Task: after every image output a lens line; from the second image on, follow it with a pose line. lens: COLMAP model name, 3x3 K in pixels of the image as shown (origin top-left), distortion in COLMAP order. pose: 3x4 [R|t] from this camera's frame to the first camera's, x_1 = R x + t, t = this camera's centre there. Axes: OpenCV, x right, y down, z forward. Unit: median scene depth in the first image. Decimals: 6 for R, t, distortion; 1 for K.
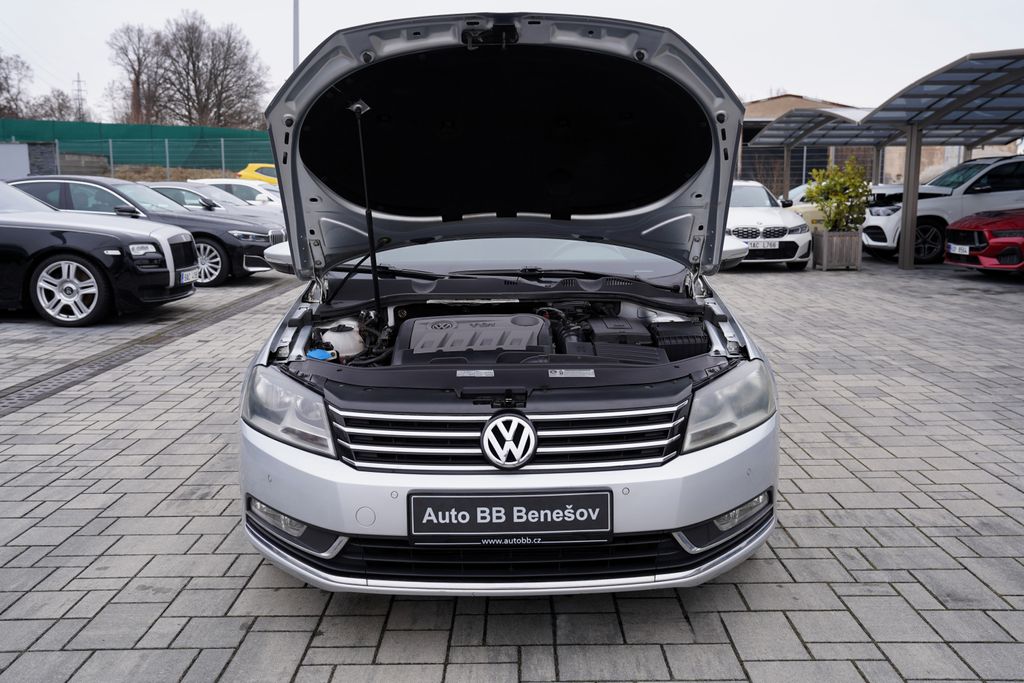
lens RADIAL K [[925.7, 0, 512.0], [0, 925.7, 341.5], [0, 0, 1]] dist [-0.056478, 0.162962]
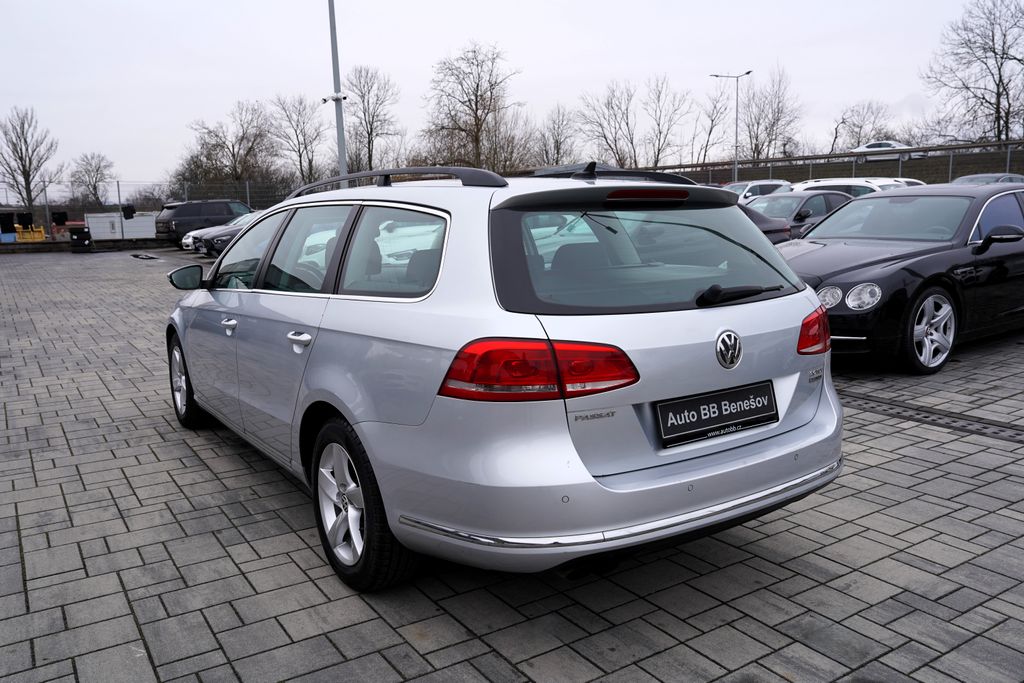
lens RADIAL K [[808.2, 0, 512.0], [0, 808.2, 341.5], [0, 0, 1]] dist [-0.059074, 0.094621]
pose [[-0.835473, 0.109611, -0.538489, 0.591741], [-0.065386, 0.953116, 0.295458, -0.476800], [0.545628, 0.282057, -0.789135, 2.747481]]
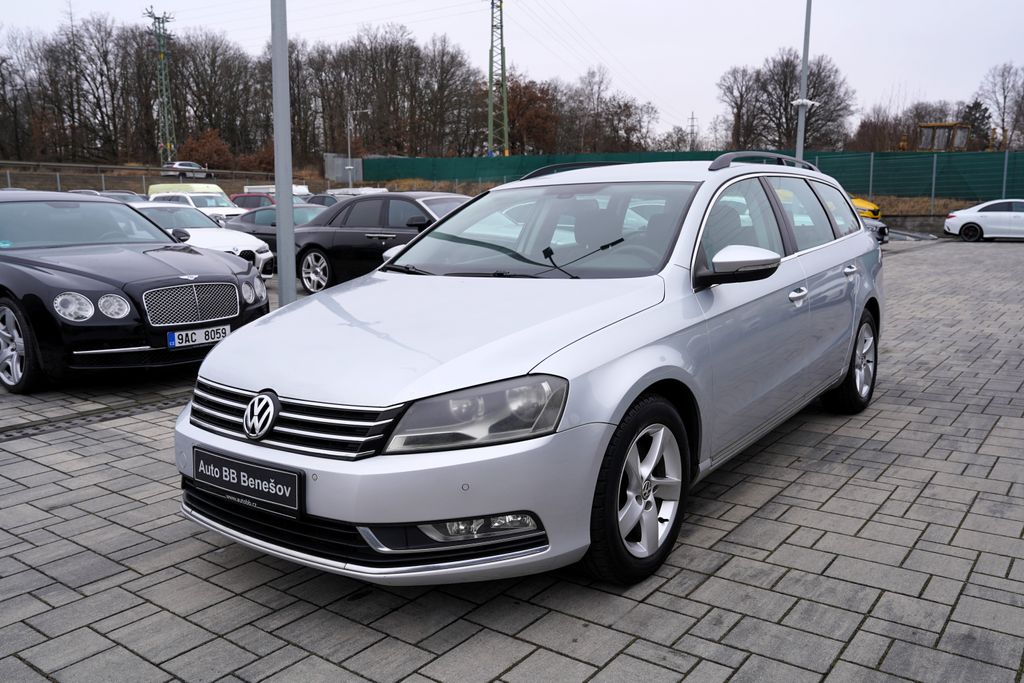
lens RADIAL K [[822.7, 0, 512.0], [0, 822.7, 341.5], [0, 0, 1]] dist [-0.060172, 0.083139]
pose [[0.796728, 0.080534, -0.598948, 0.670775], [-0.079731, 0.996425, 0.027919, -0.030799], [0.599056, 0.025511, 0.800301, 0.288528]]
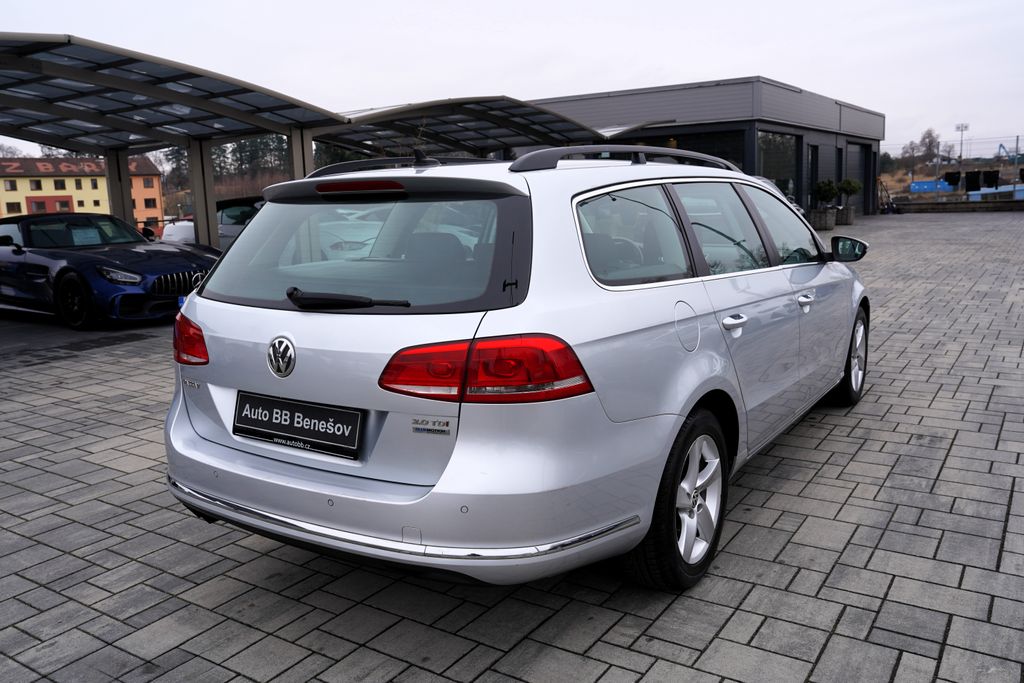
lens RADIAL K [[828.8, 0, 521.3], [0, 828.8, 337.2], [0, 0, 1]] dist [-0.056191, 0.097093]
pose [[-0.837238, -0.059182, 0.543627, -0.613421], [0.126739, 0.946057, 0.298182, -0.465391], [-0.531949, 0.318548, -0.784574, 2.715053]]
